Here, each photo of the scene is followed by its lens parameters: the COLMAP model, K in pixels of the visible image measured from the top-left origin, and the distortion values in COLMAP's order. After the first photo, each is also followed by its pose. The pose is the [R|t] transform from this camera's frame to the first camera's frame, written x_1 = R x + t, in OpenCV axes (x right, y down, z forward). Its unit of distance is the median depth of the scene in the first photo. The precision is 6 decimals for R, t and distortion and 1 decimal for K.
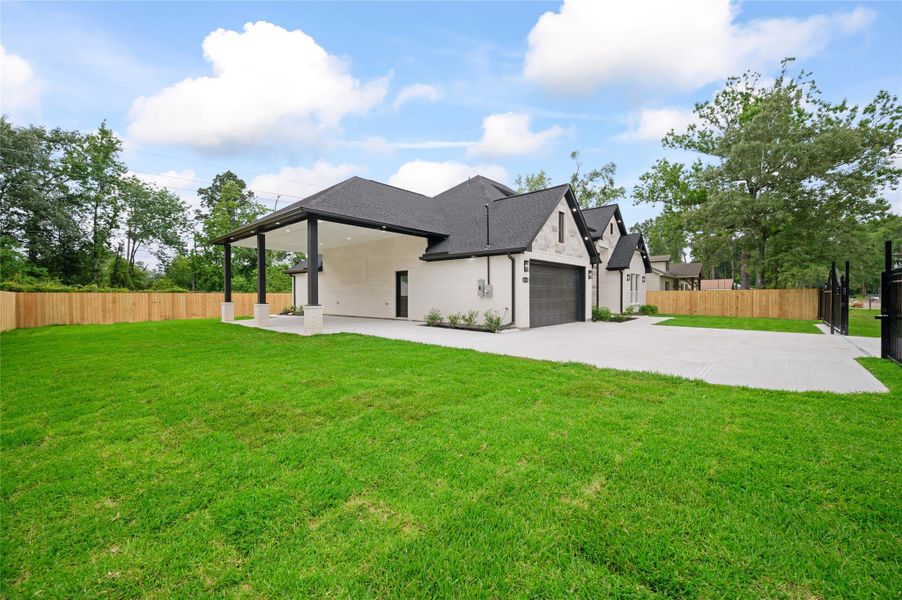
lens RADIAL K [[350.0, 0, 446.1], [0, 350.0, 300.4], [0, 0, 1]] dist [-0.004027, 0.001731]
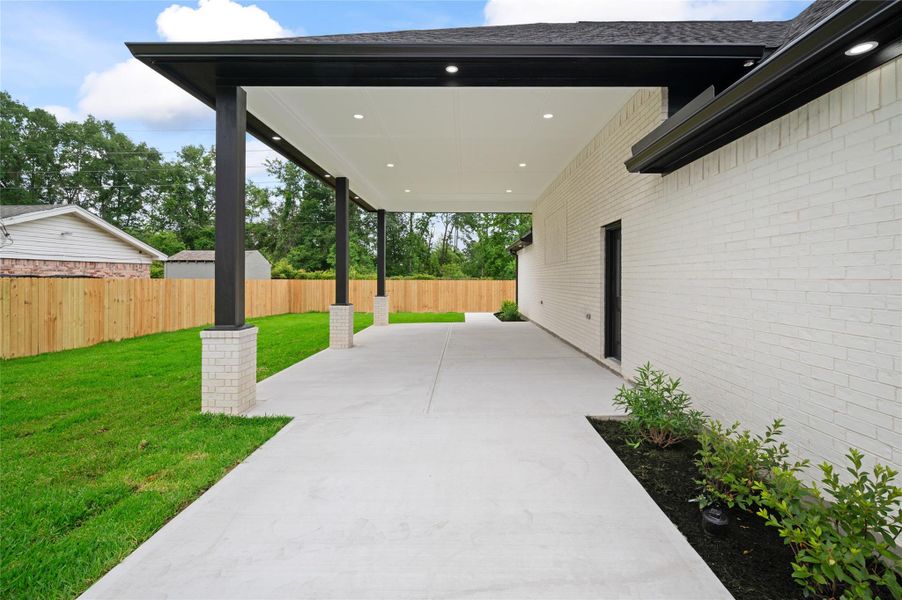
lens RADIAL K [[407.5, 0, 472.0], [0, 407.5, 264.9], [0, 0, 1]] dist [0.003273, 0.000161]
pose [[0.685998, -0.021276, -0.727292, 0.043333], [-0.015101, 0.998941, -0.043465, -0.017073], [0.727446, 0.040800, 0.684951, 0.431345]]
